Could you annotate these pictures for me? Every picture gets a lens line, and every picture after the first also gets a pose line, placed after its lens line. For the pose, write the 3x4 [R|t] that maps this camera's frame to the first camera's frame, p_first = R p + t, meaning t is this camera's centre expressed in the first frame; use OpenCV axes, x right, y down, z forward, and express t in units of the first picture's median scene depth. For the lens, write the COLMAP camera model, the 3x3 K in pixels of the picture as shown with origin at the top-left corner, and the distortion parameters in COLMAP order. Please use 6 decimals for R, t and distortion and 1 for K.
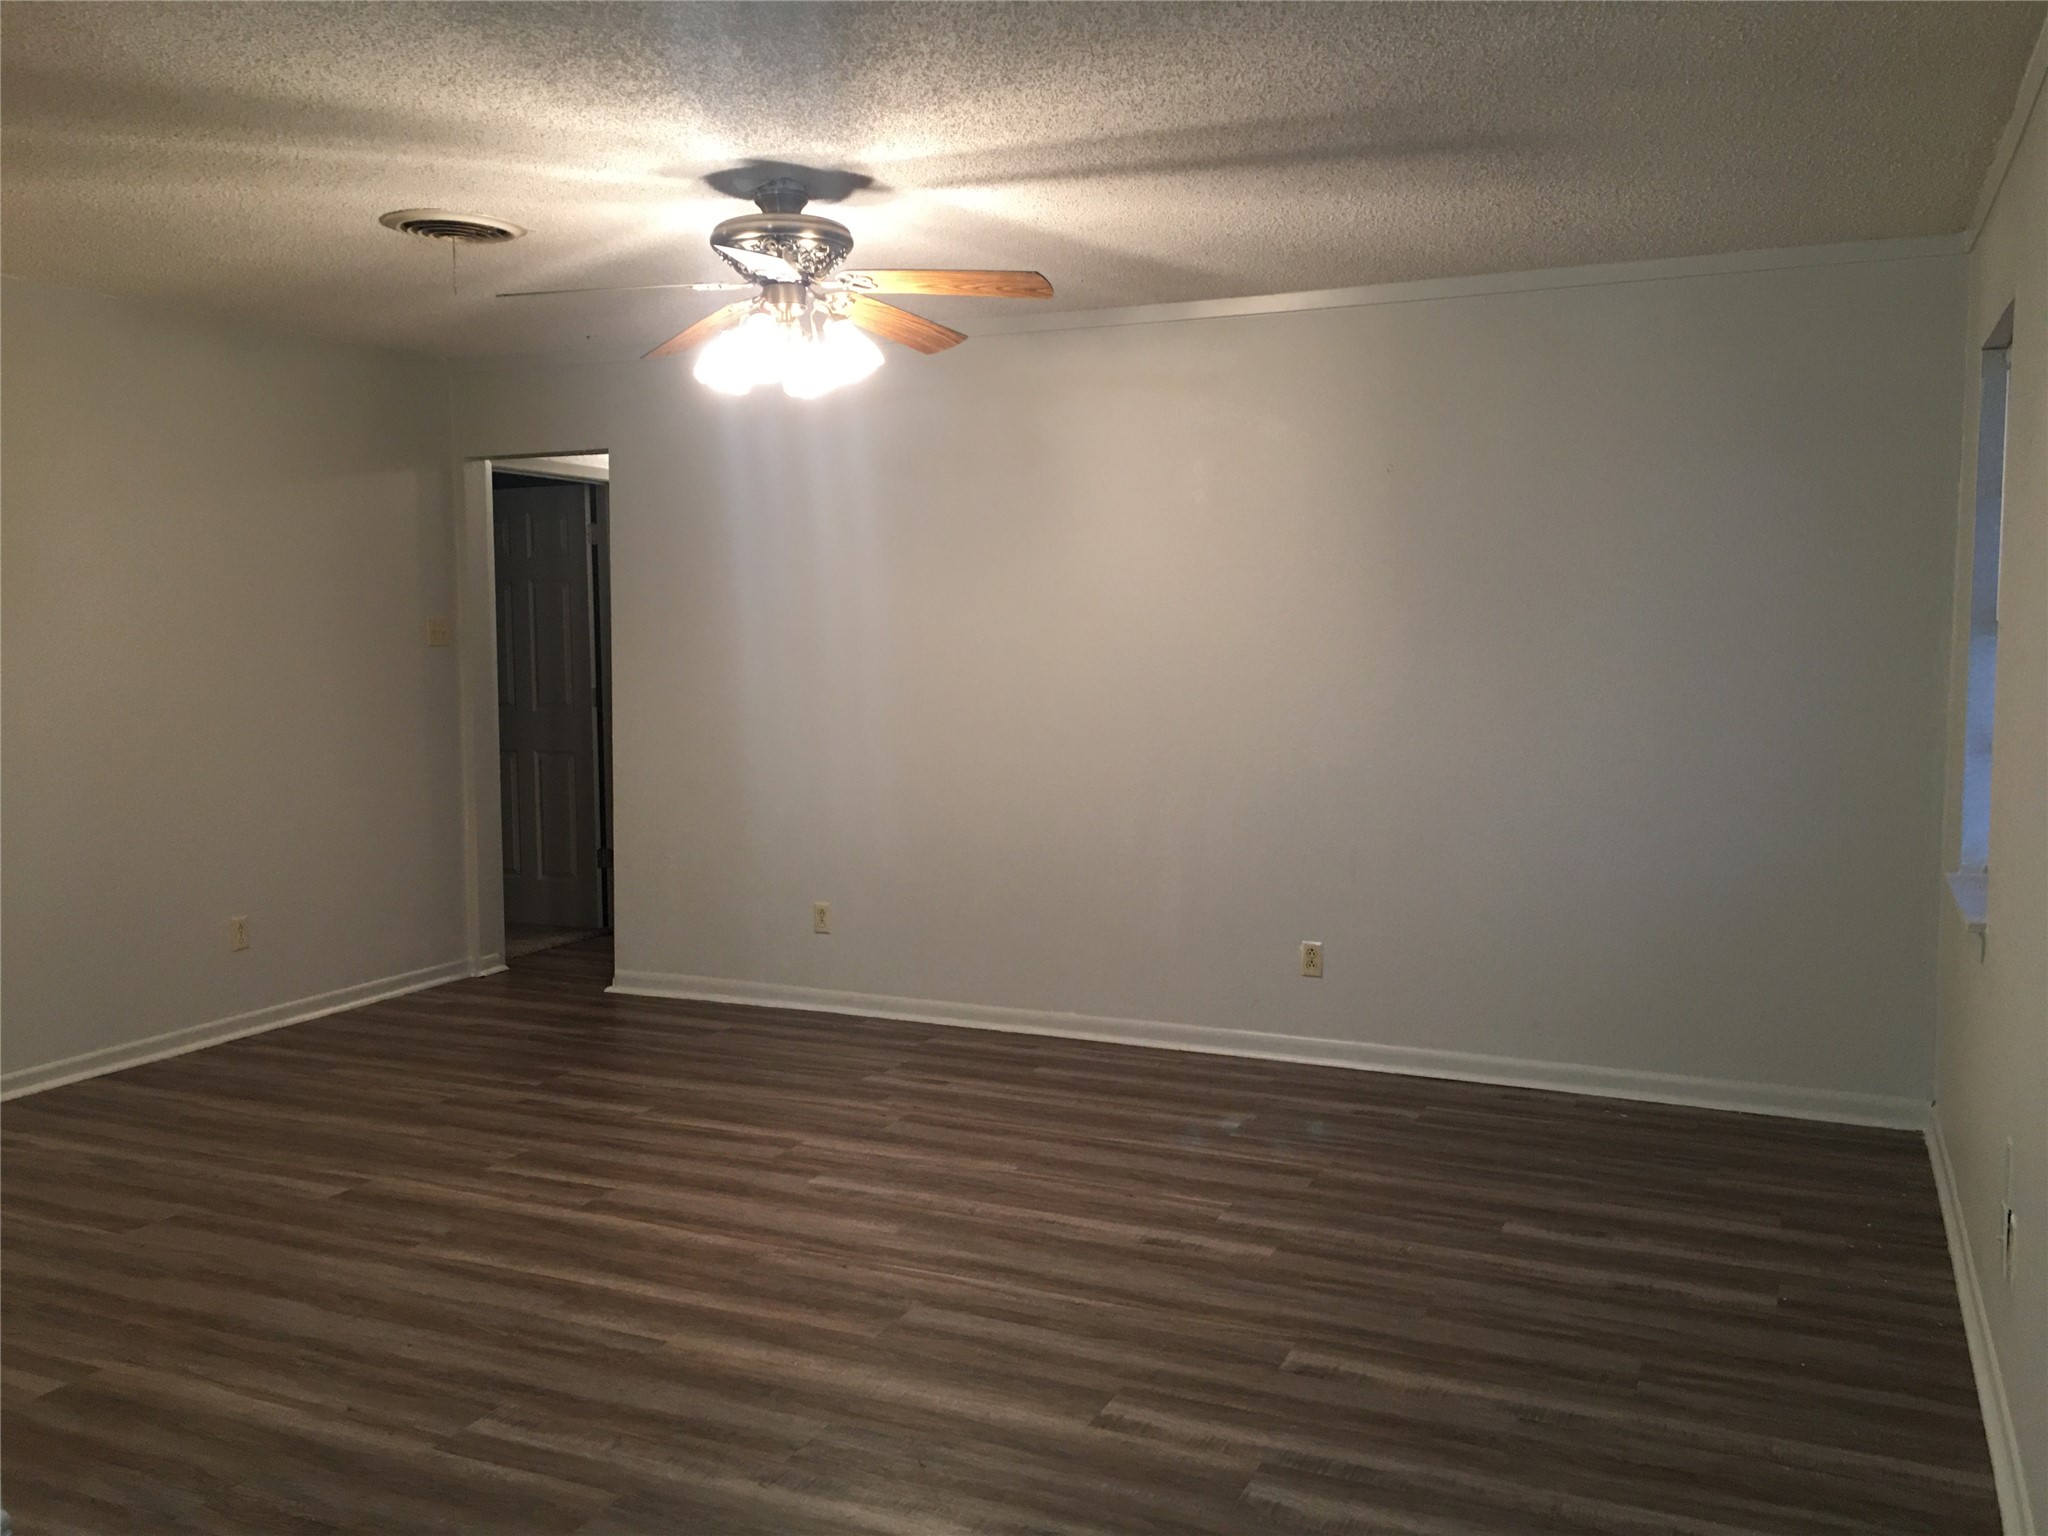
lens RADIAL K [[1735.5, 0, 1023.1], [0, 1735.5, 767.9], [0, 0, 1]] dist [0.057435, -0.031733]
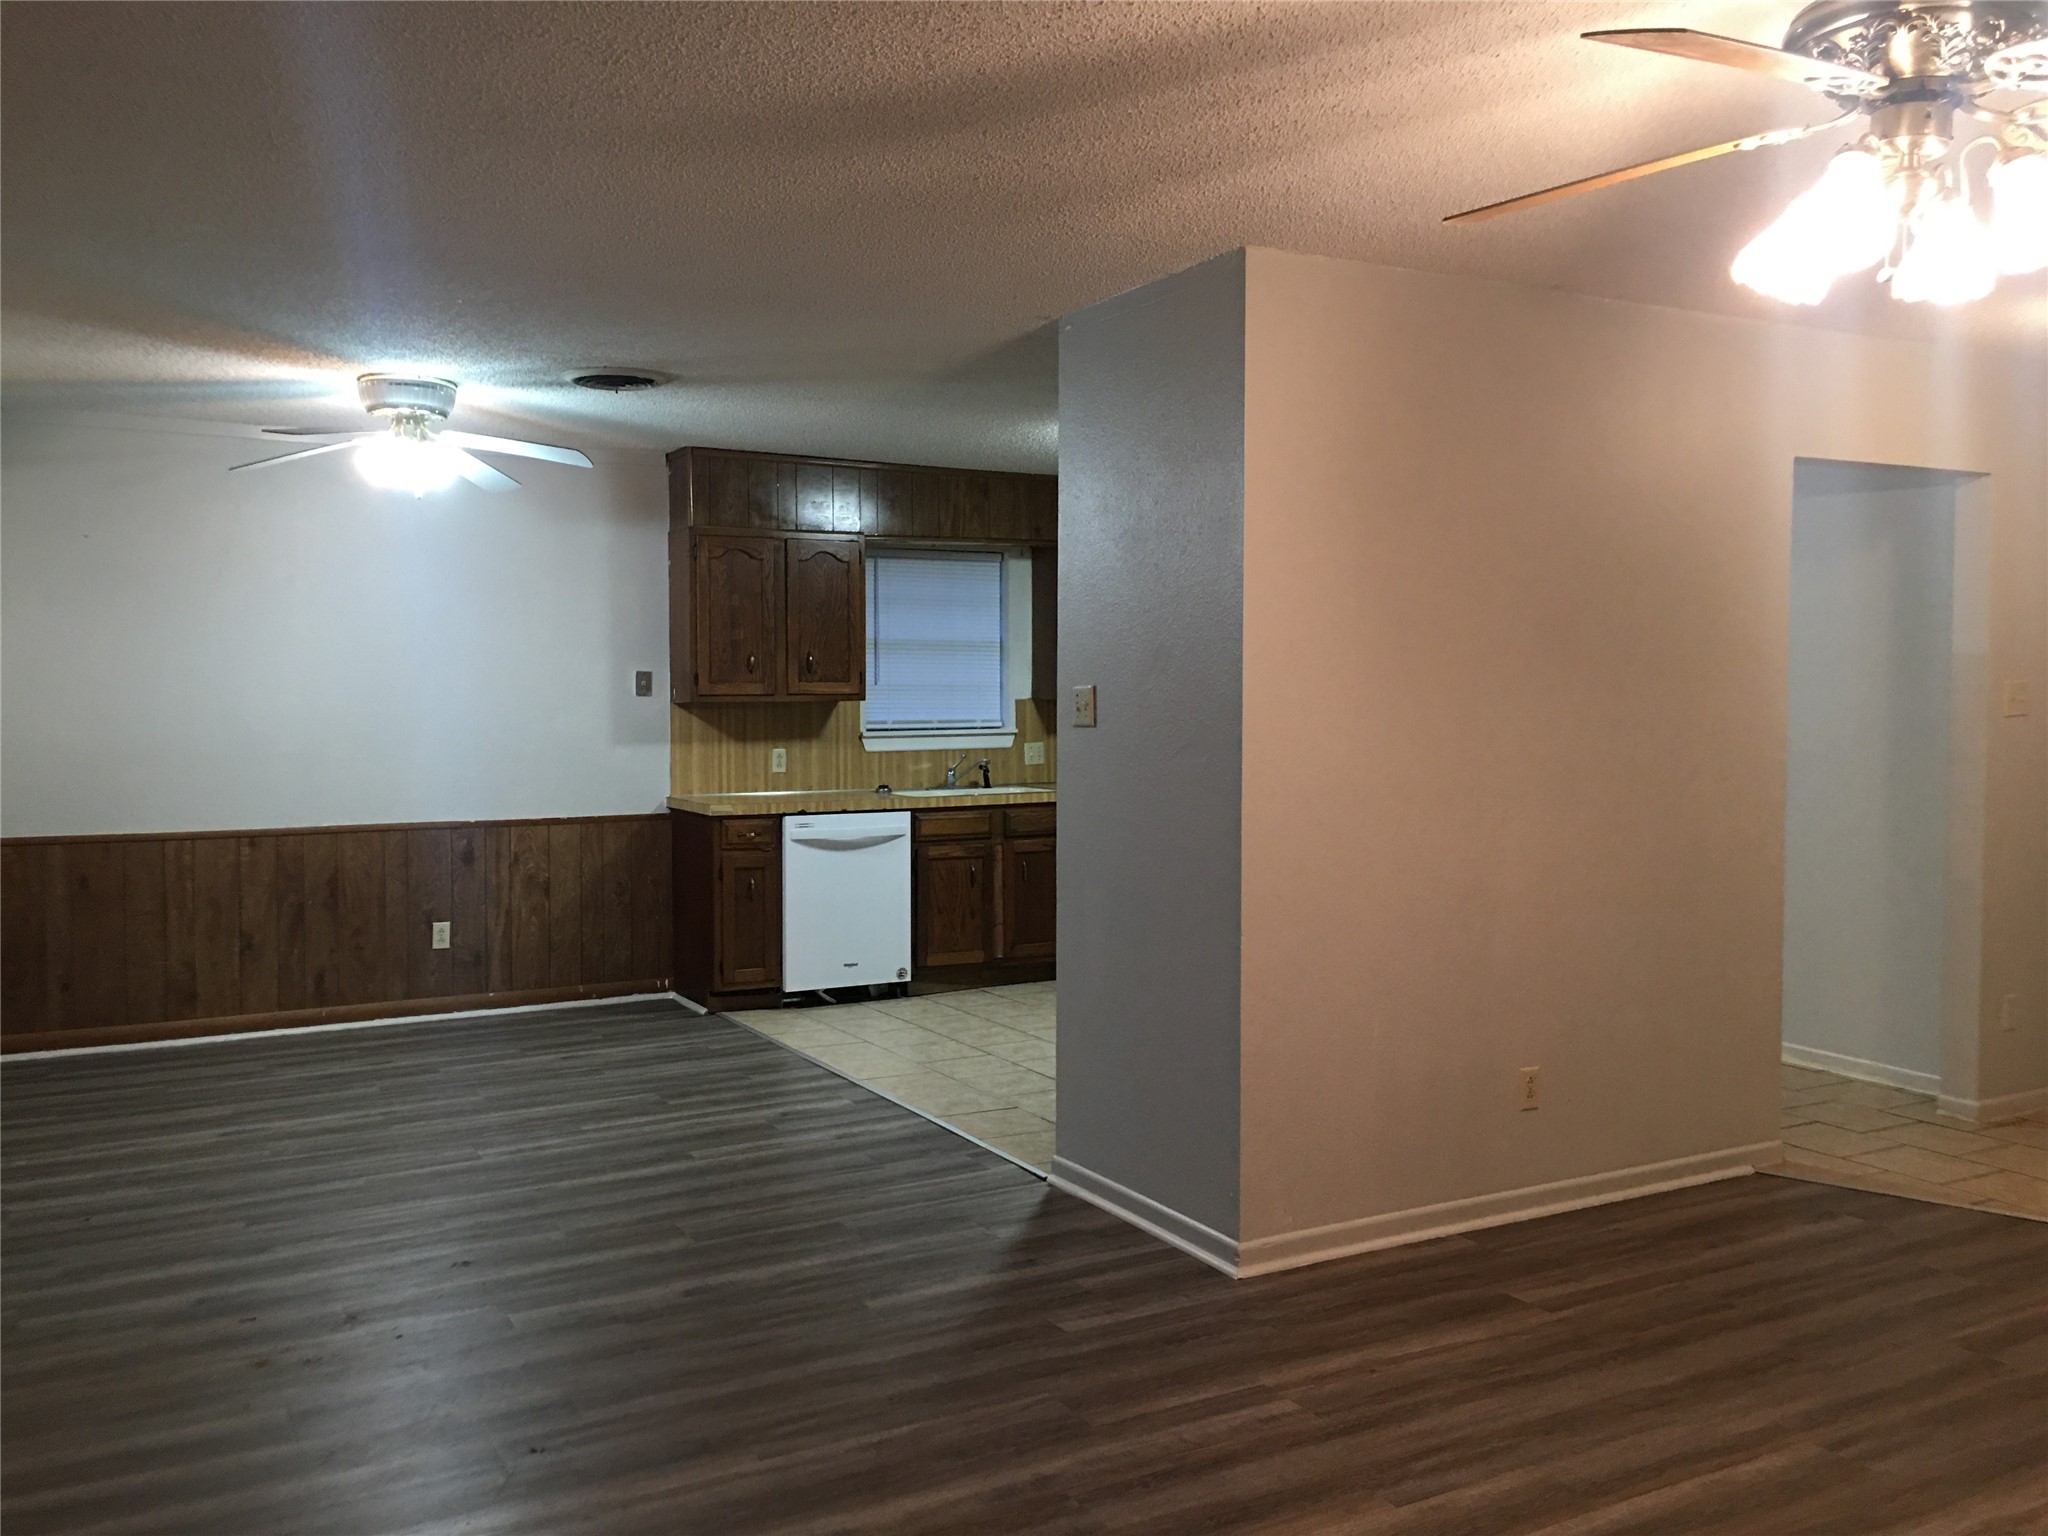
lens RADIAL K [[1735.5, 0, 1025.4], [0, 1735.5, 766.0], [0, 0, 1]] dist [0.057435, -0.031733]
pose [[-0.598506, 0.044485, -0.799882, 0.603095], [-0.059140, 0.993279, 0.099492, -0.118499], [0.798932, 0.106851, -0.591853, 1.348077]]
